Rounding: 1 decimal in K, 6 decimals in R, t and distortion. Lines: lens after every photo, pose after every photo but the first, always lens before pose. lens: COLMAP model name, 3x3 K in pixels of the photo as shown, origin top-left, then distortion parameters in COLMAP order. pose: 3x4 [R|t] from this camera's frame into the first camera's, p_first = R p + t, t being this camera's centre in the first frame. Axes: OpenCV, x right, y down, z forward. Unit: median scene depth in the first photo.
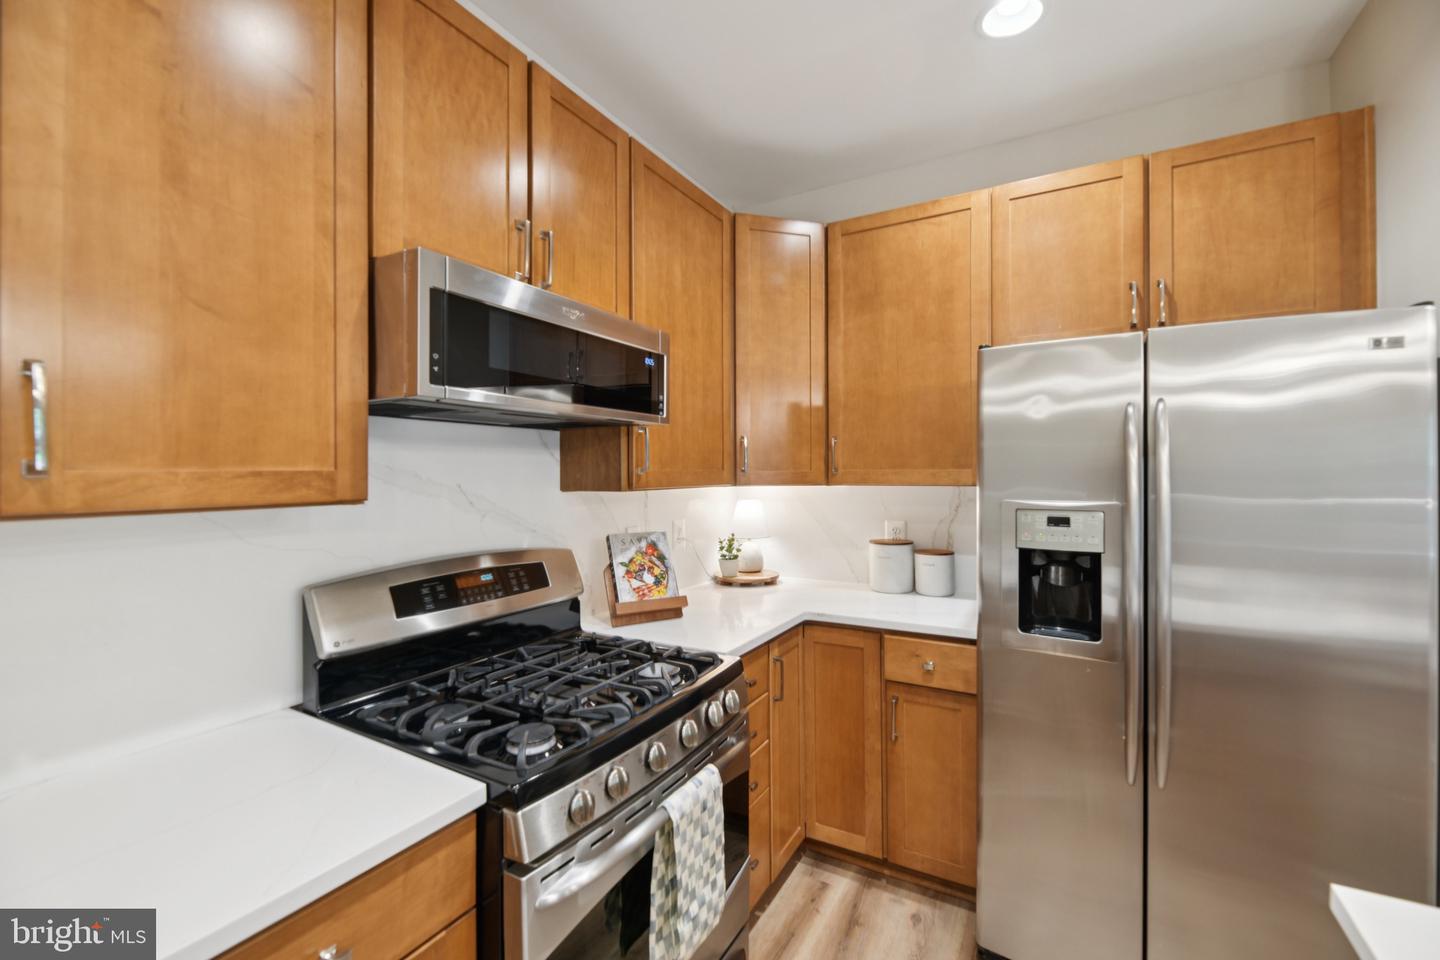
lens RADIAL K [[586.5, 0, 721.1], [0, 586.5, 470.2], [0, 0, 1]] dist [0.001333, -0.001637]
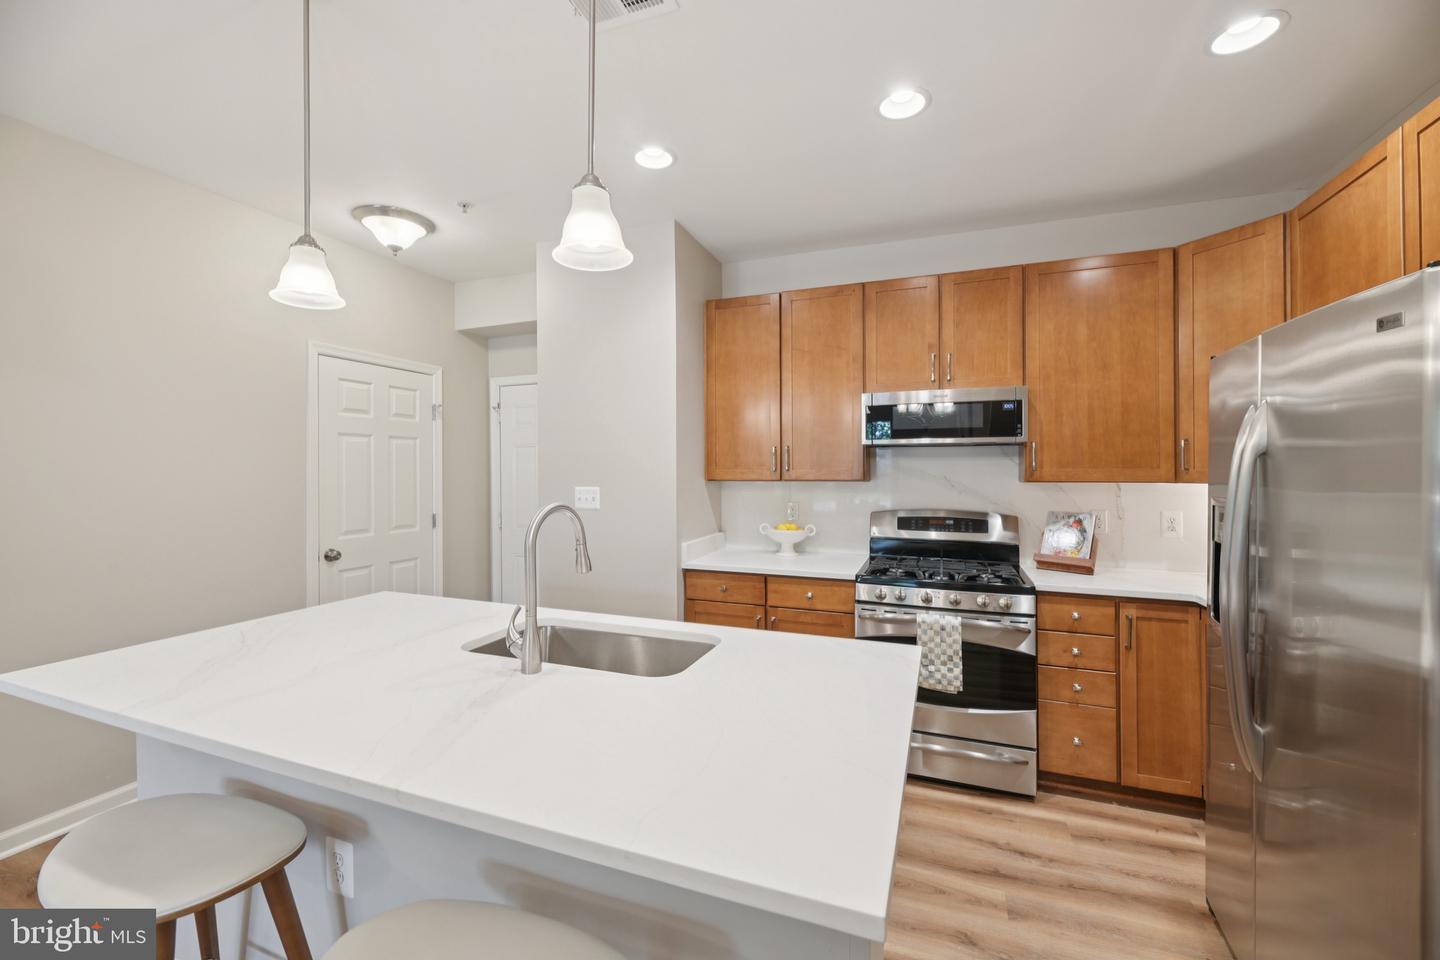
lens RADIAL K [[586.5, 0, 729.1], [0, 586.5, 469.9], [0, 0, 1]] dist [0.001333, -0.001637]
pose [[0.160972, 0.001554, -0.986958, 1.165513], [0.003551, 0.999991, 0.002154, -0.004157], [0.986953, -0.003851, 0.160965, -0.068543]]
